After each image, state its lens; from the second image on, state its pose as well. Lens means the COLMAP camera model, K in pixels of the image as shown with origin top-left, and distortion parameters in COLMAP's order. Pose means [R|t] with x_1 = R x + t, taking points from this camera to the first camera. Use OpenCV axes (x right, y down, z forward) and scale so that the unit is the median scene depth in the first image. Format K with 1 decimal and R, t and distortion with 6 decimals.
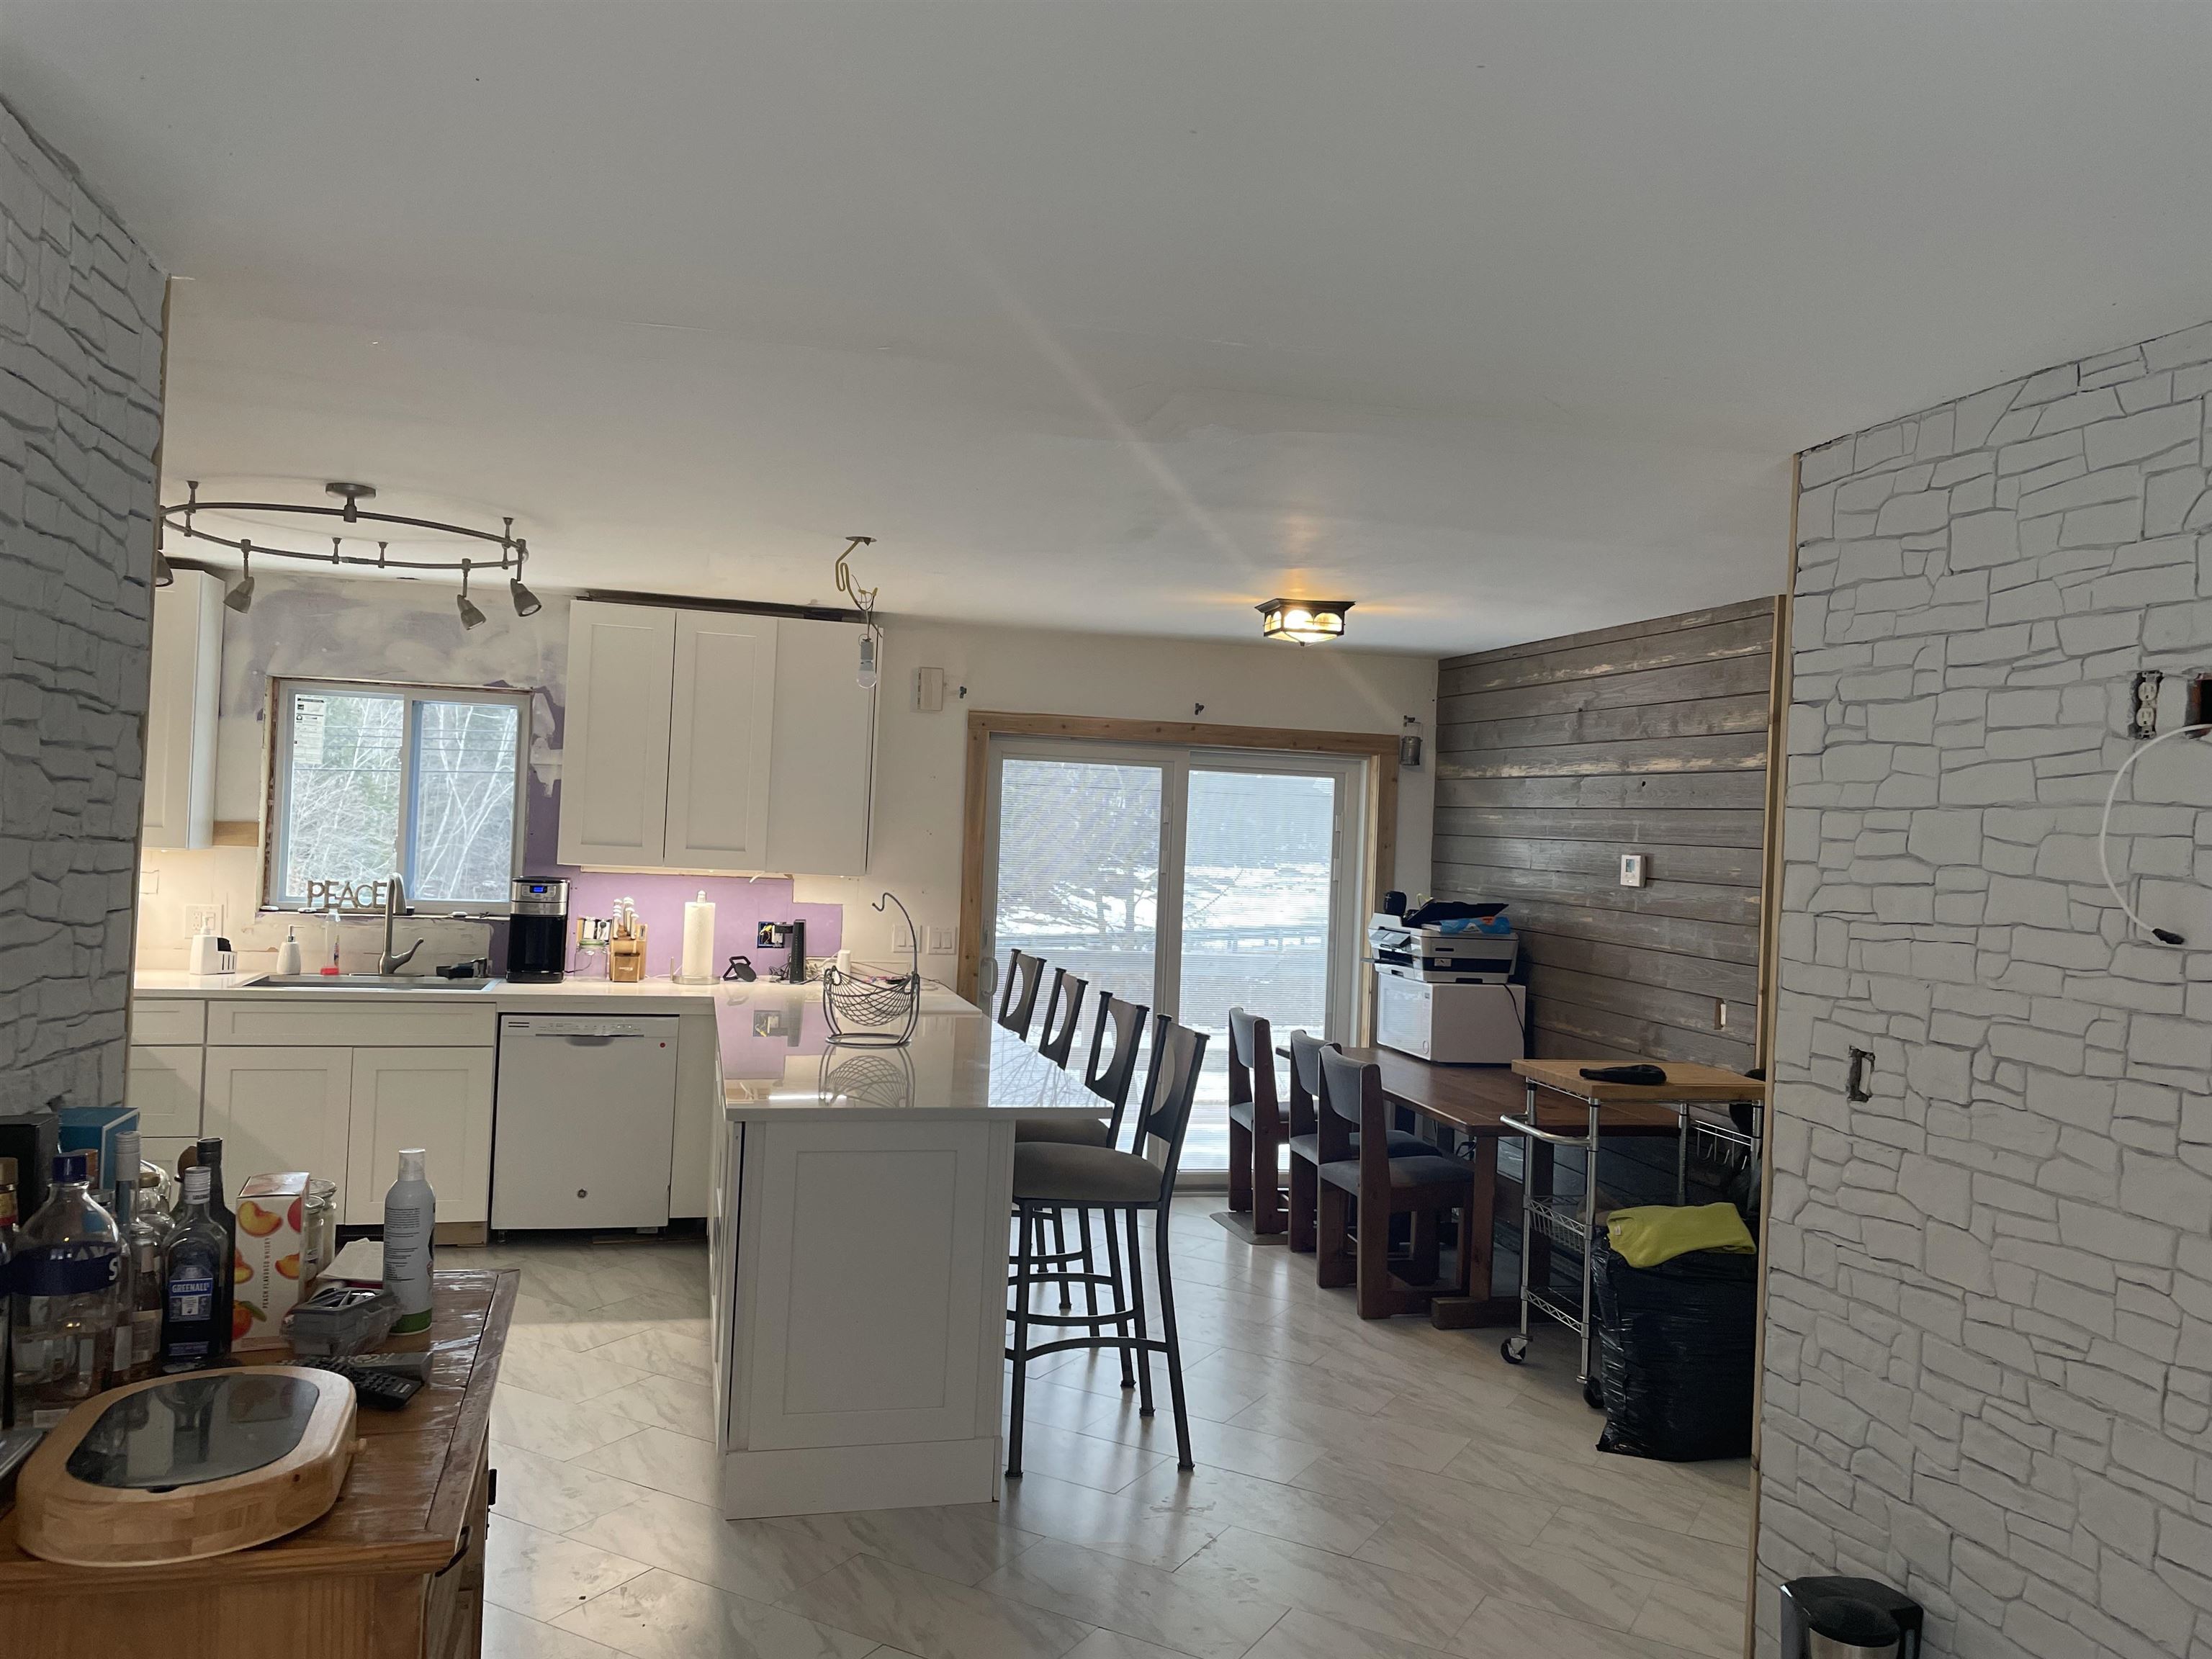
lens RADIAL K [[1660.4, 0, 1123.9], [0, 1660.4, 813.5], [0, 0, 1]] dist [0.090048, -0.109941]
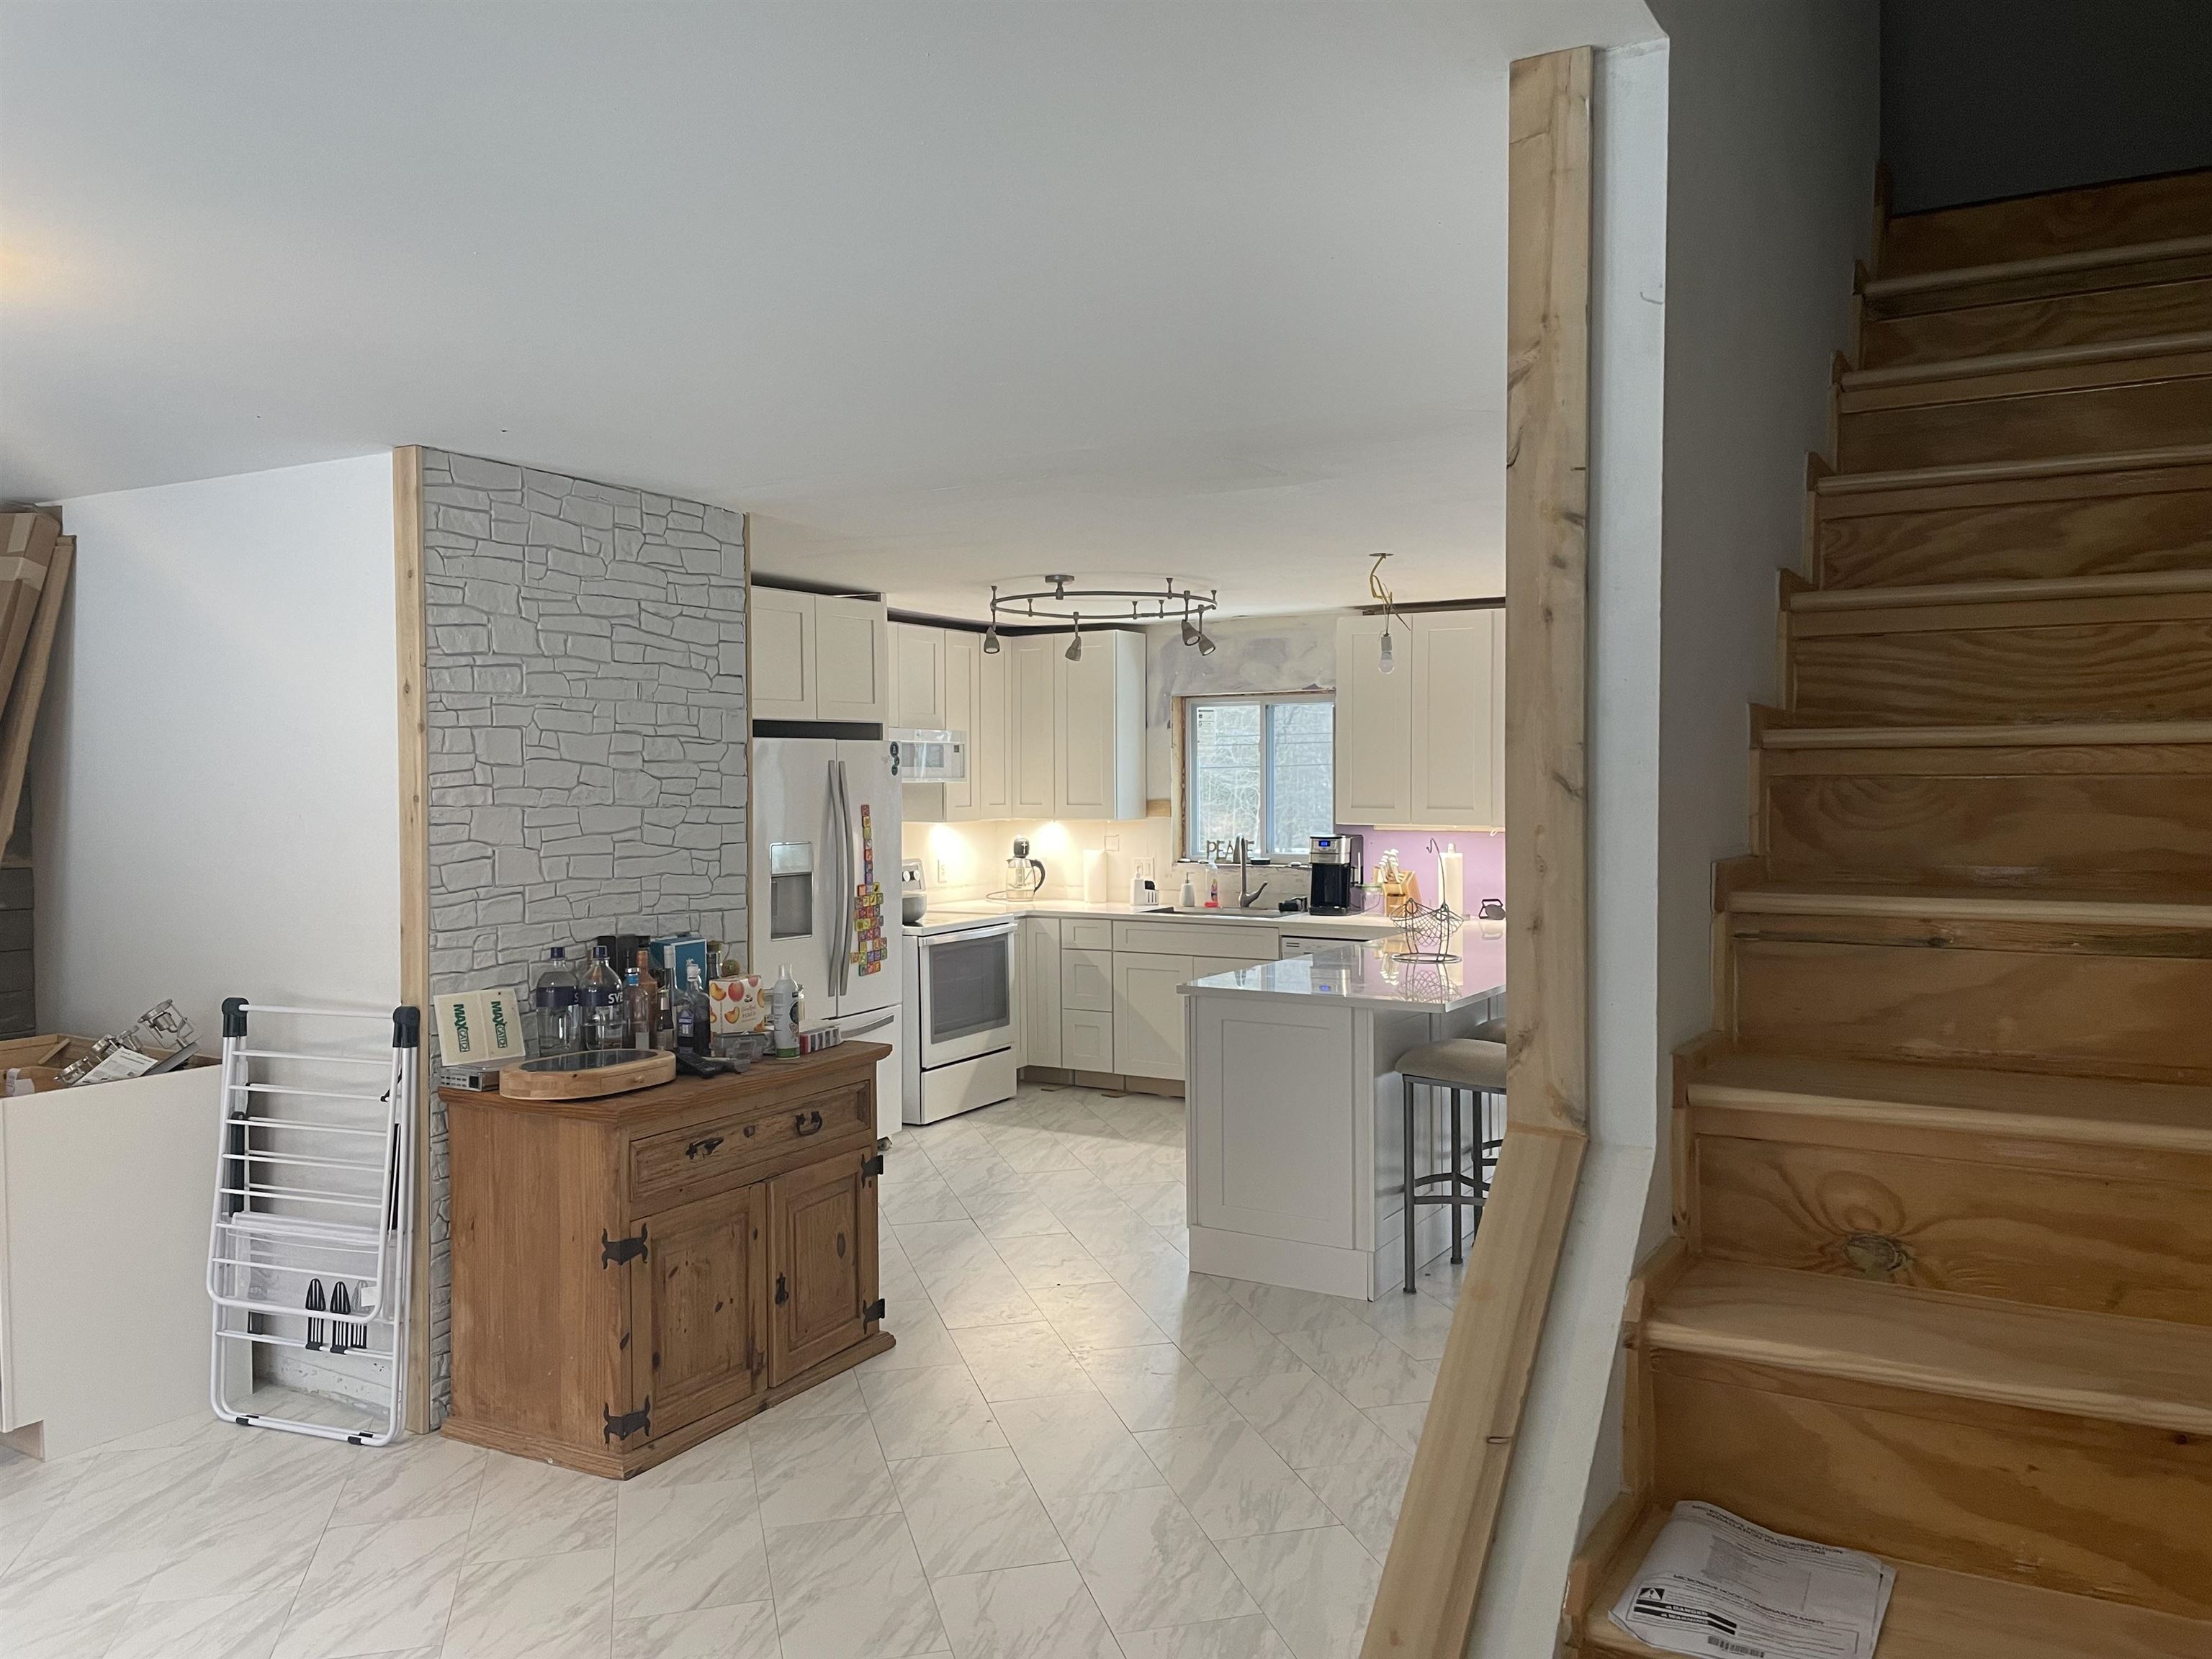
lens RADIAL K [[1660.4, 0, 1101.3], [0, 1660.4, 814.3], [0, 0, 1]] dist [0.090048, -0.109941]
pose [[0.696620, -0.030793, -0.716779, 0.441041], [0.040944, 0.999157, -0.003131, 0.019020], [0.716271, -0.027167, 0.697293, -0.019841]]
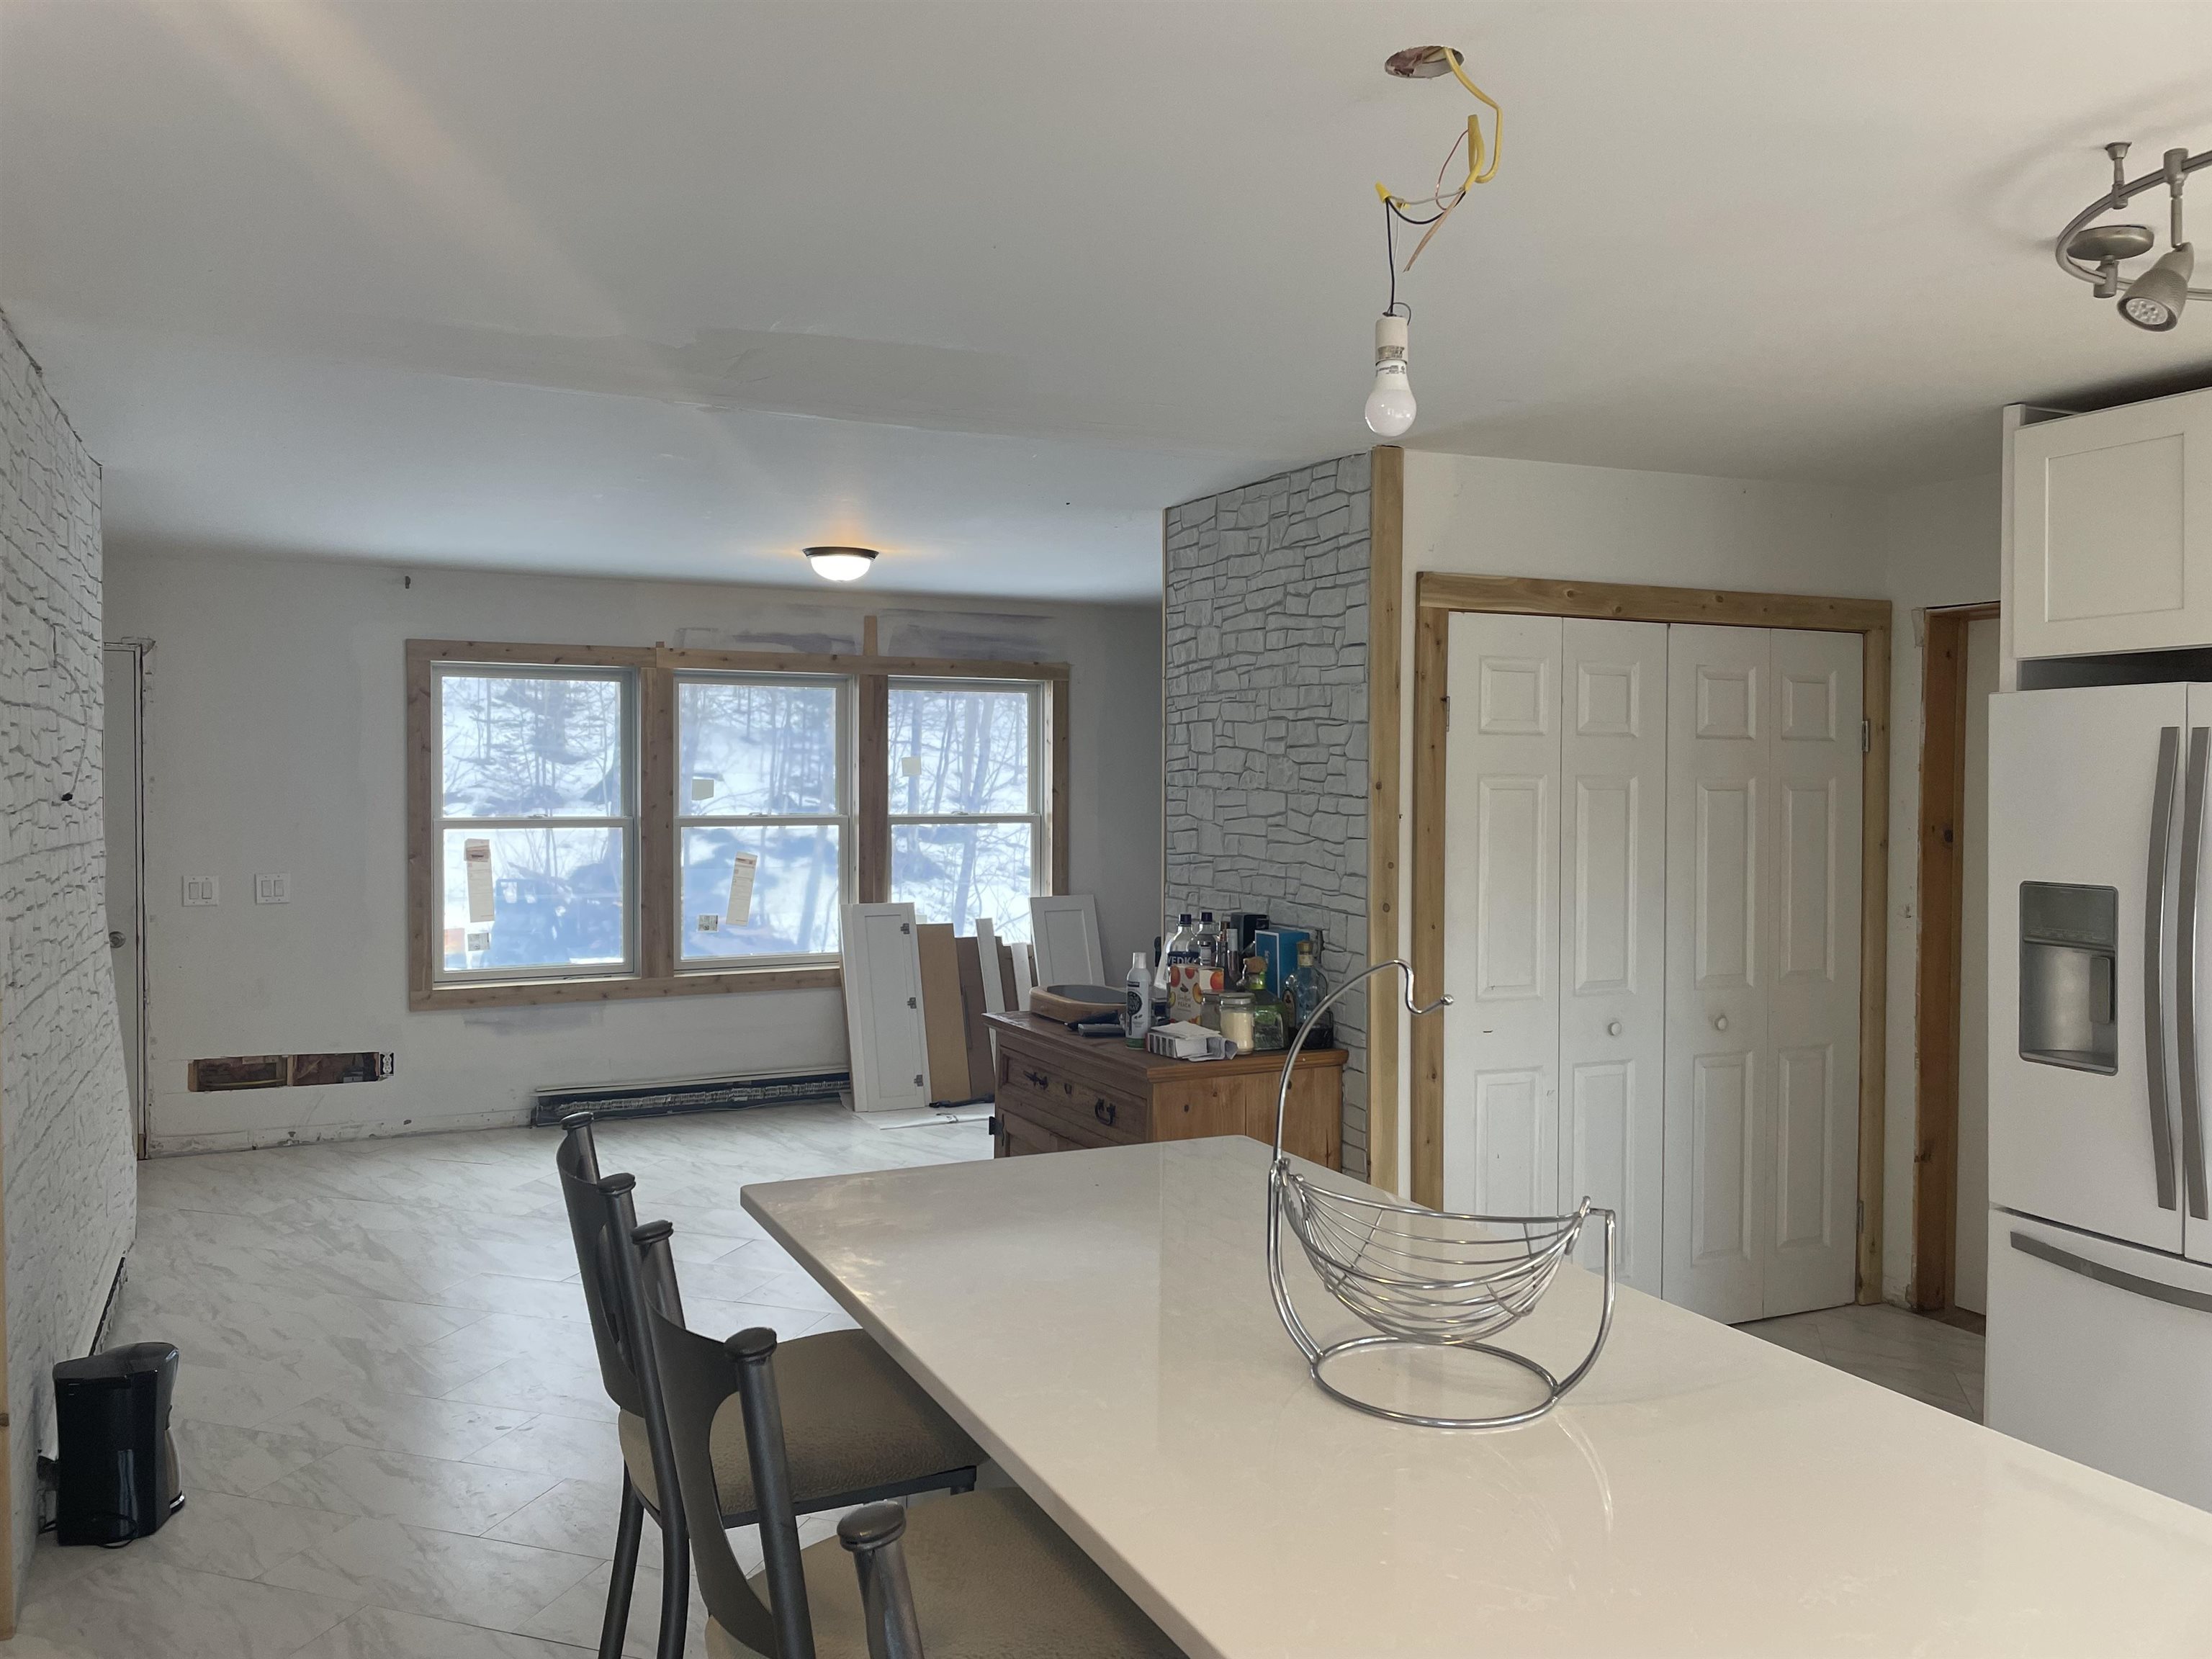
lens RADIAL K [[1660.4, 0, 1100.3], [0, 1660.4, 808.9], [0, 0, 1]] dist [0.090048, -0.109941]
pose [[-0.981171, -0.045235, -0.187769, -0.009862], [-0.046576, 0.998911, 0.002733, 0.014154], [0.187441, 0.011427, -0.982209, 1.042873]]
